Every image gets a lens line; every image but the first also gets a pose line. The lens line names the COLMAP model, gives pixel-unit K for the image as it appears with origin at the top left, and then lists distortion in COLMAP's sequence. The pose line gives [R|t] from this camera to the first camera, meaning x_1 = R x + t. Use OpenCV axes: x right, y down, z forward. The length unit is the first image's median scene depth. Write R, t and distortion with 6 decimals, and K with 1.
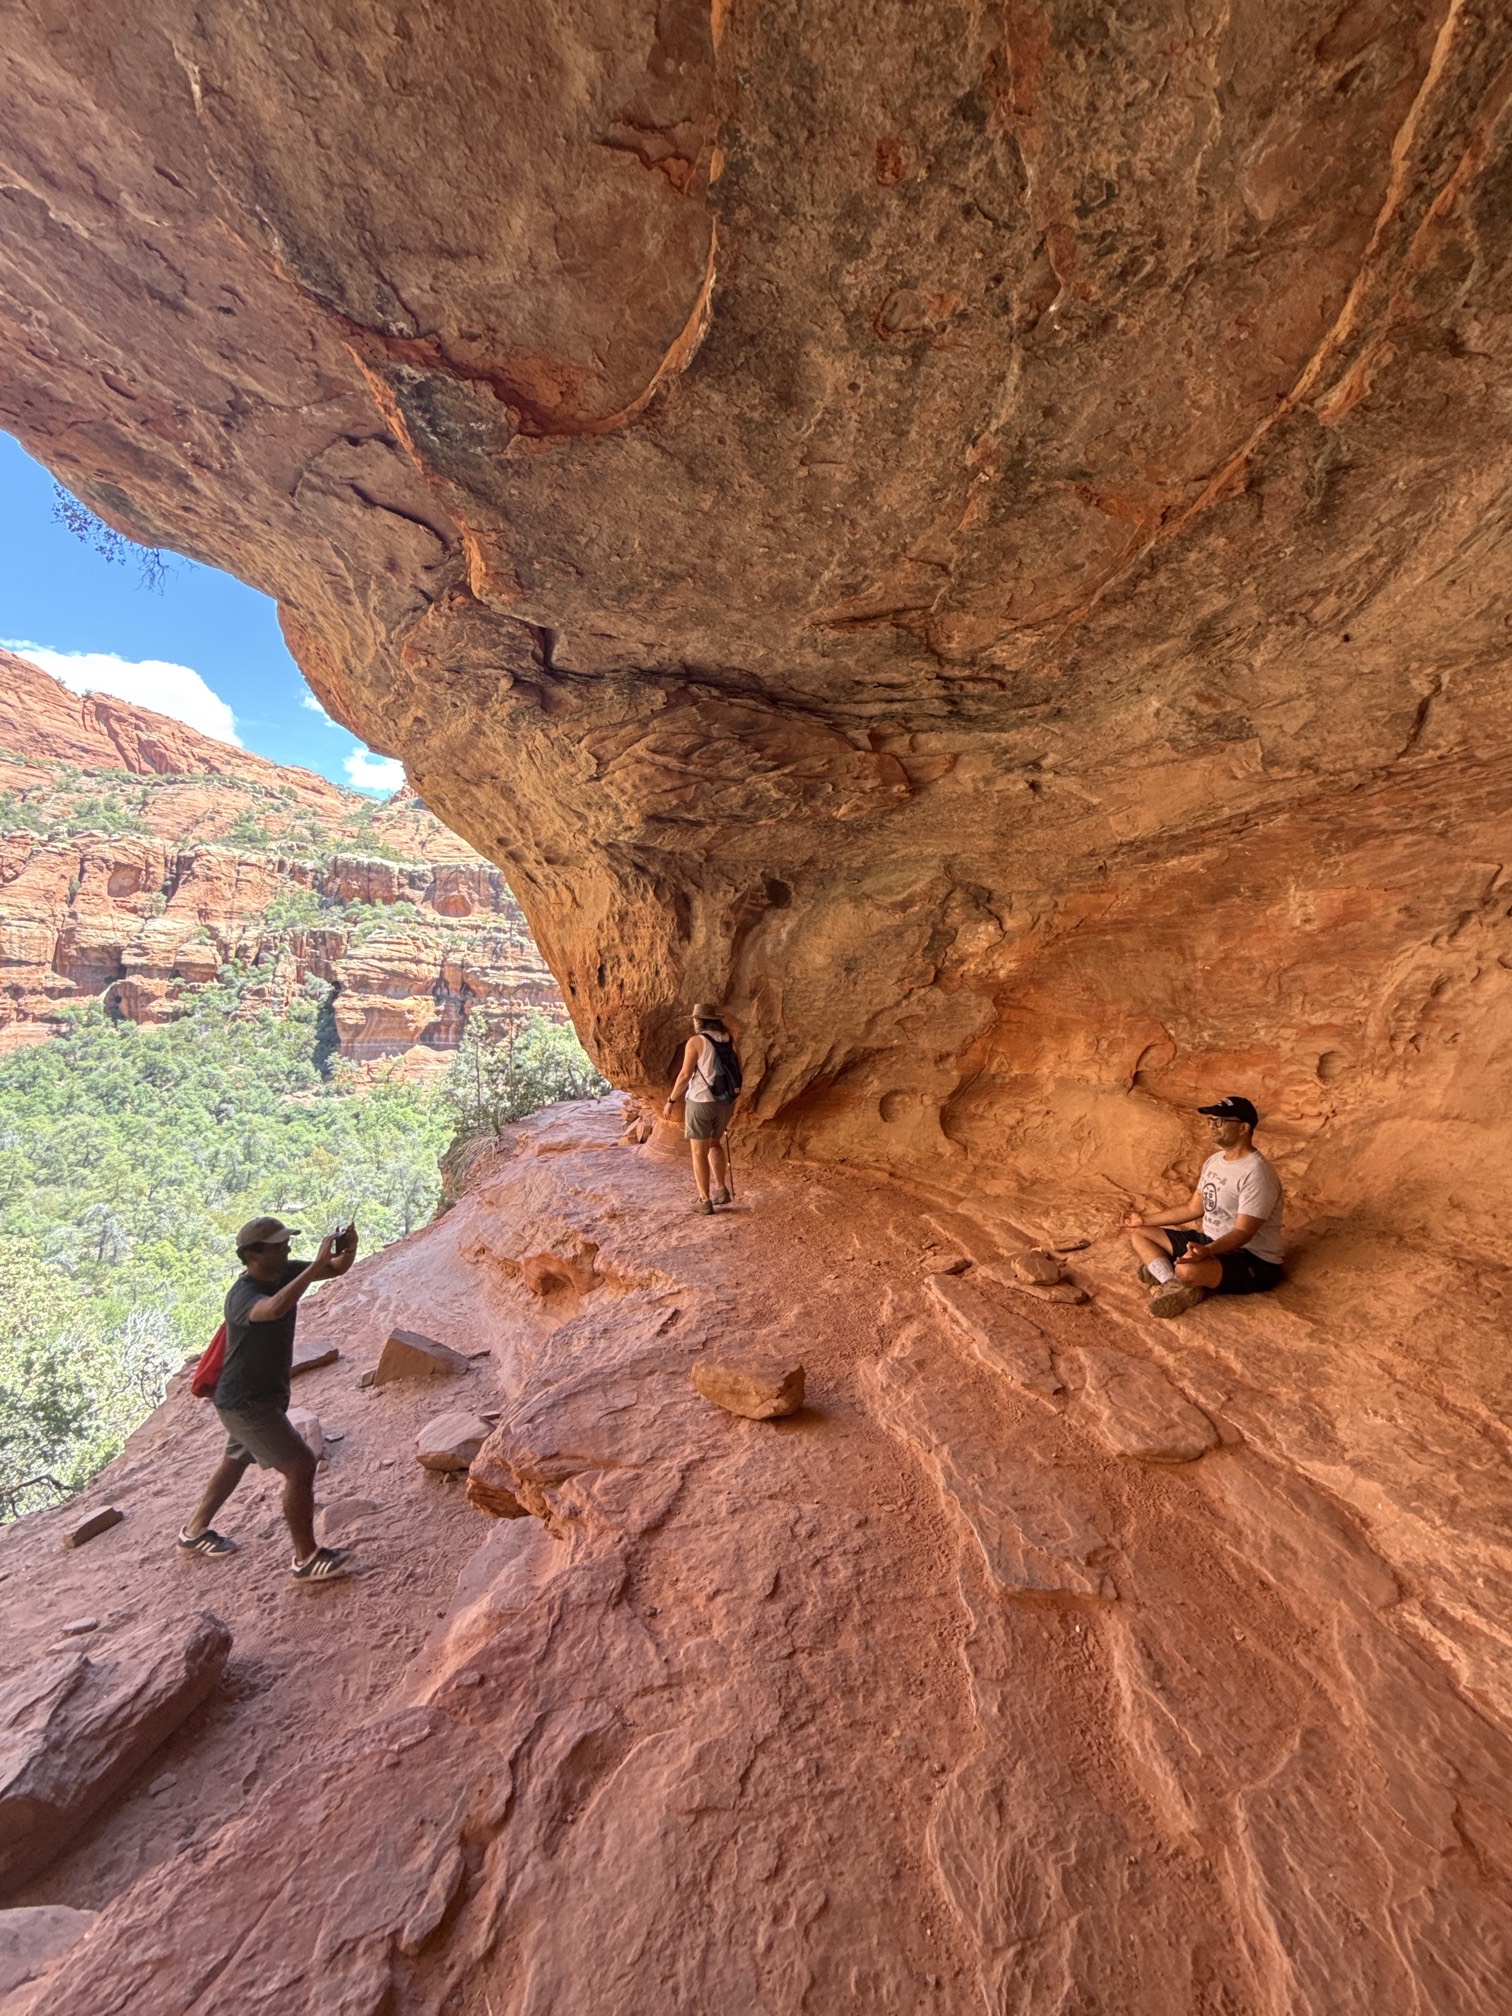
lens RADIAL K [[836.9, 0, 754.1], [0, 836.9, 1003.1], [0, 0, 1]] dist [0.000049, 0.000271]
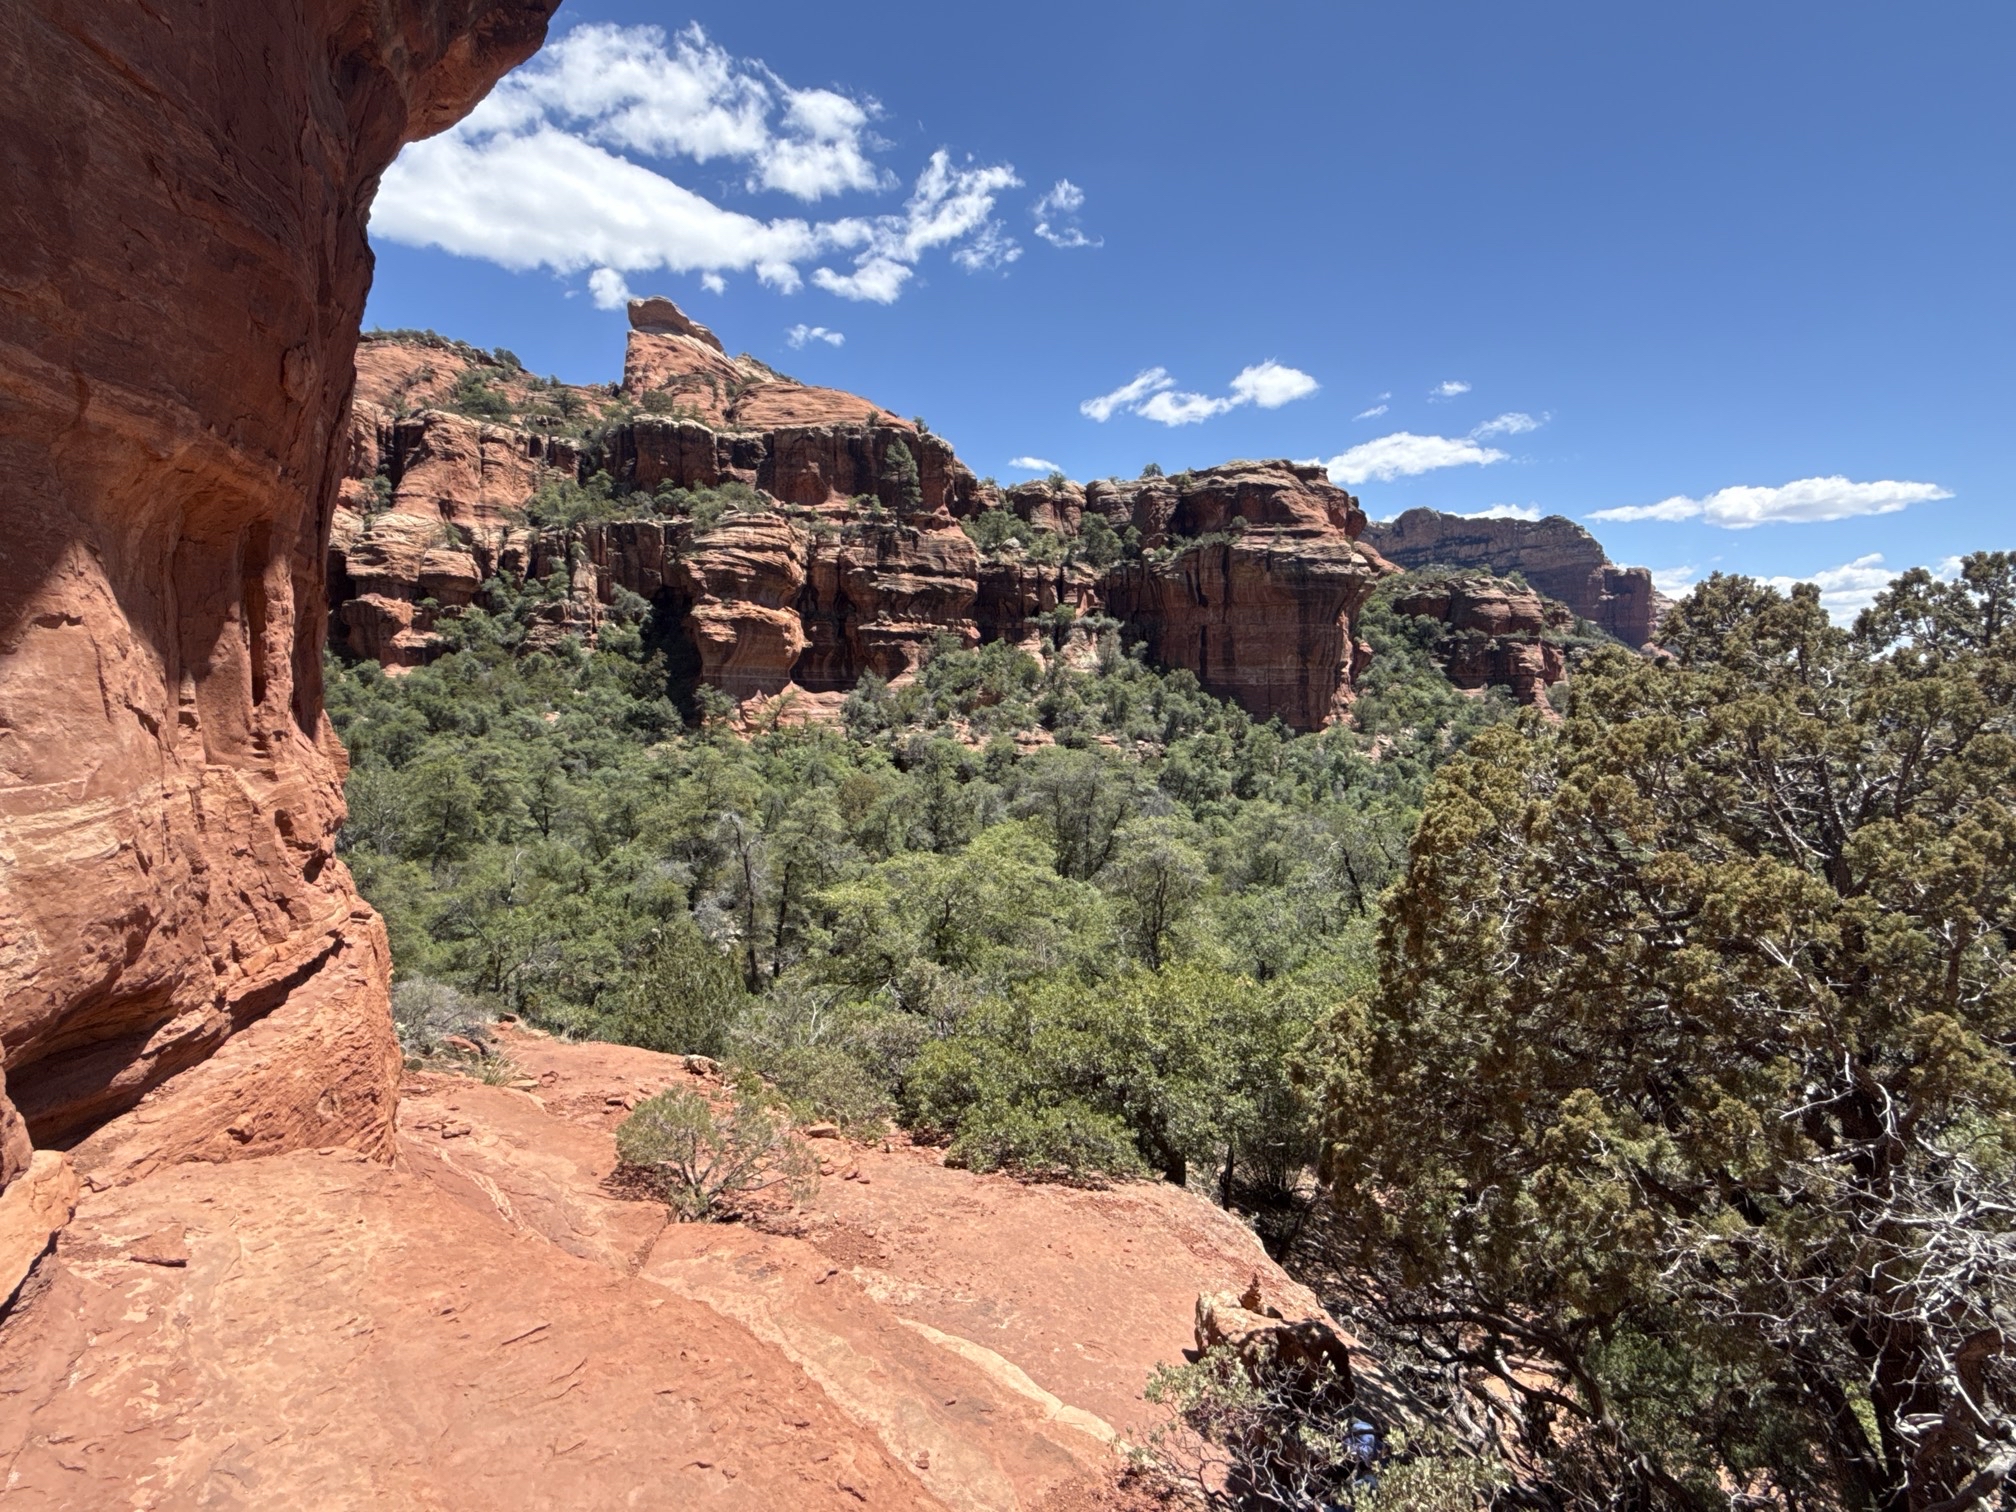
lens RADIAL K [[1004.4, 0, 1006.2], [0, 1004.4, 763.7], [0, 0, 1]] dist [-0.004208, 0.002403]
pose [[0.997885, -0.050801, 0.040567, -0.264156], [0.048083, 0.996701, 0.065392, 0.073243], [-0.043755, -0.063303, 0.997035, 0.165059]]
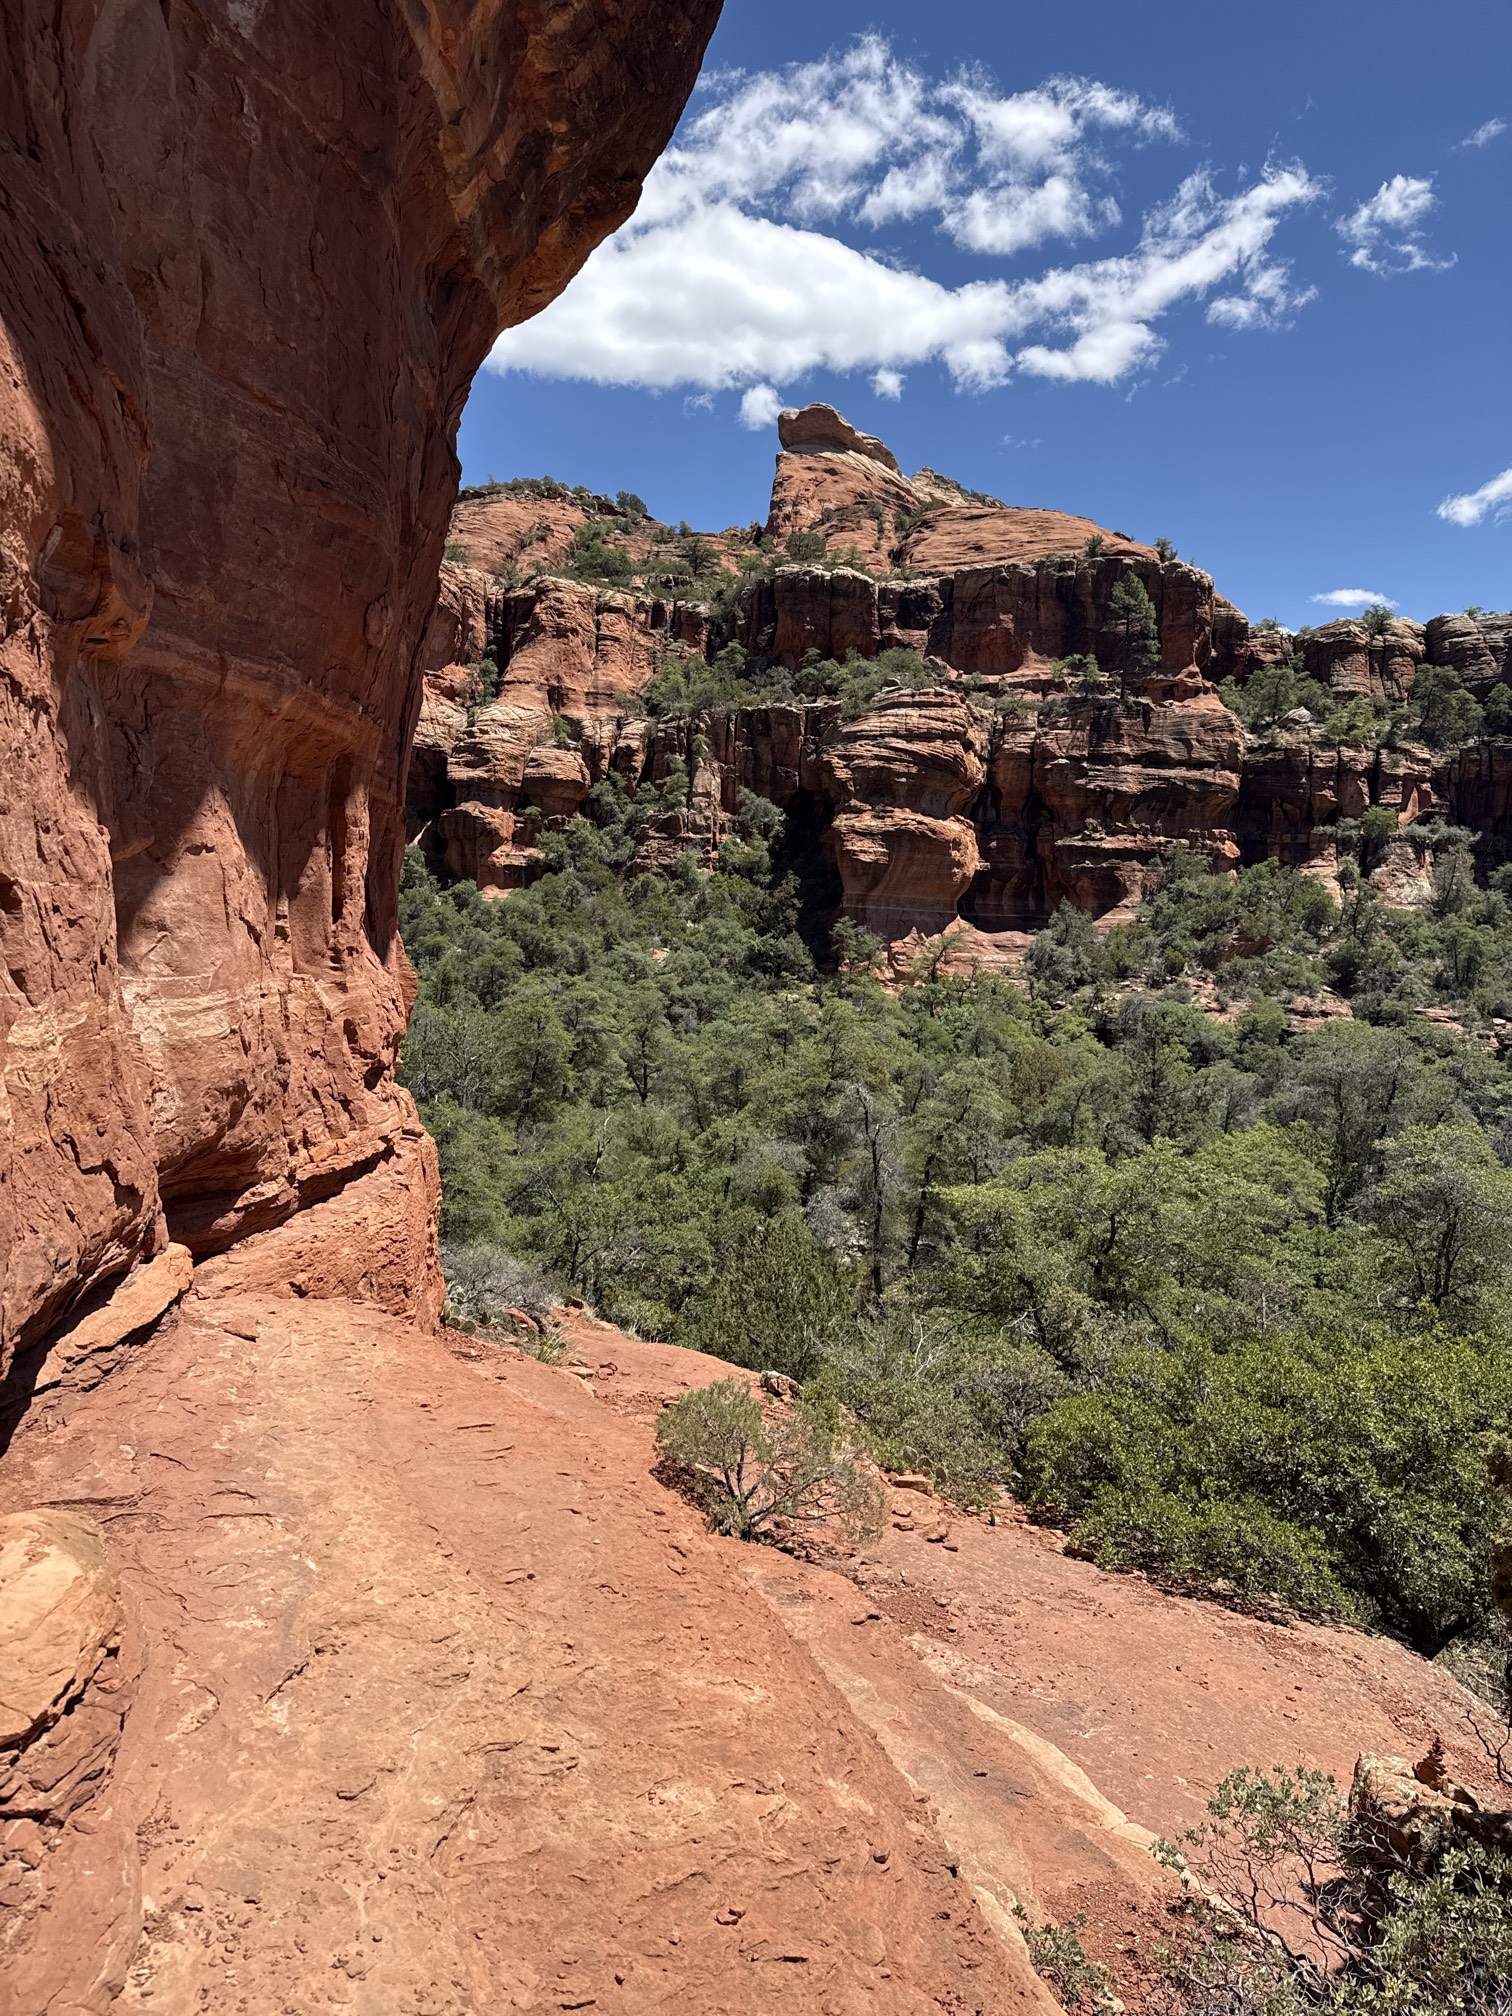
lens RADIAL K [[1388.2, 0, 736.3], [0, 1388.2, 1014.3], [0, 0, 1]] dist [0.090490, -0.139230]
pose [[0.946220, -0.004000, -0.323499, -0.258780], [0.018285, 0.998987, 0.041129, 0.073678], [0.323006, -0.044832, 0.945334, 0.157975]]
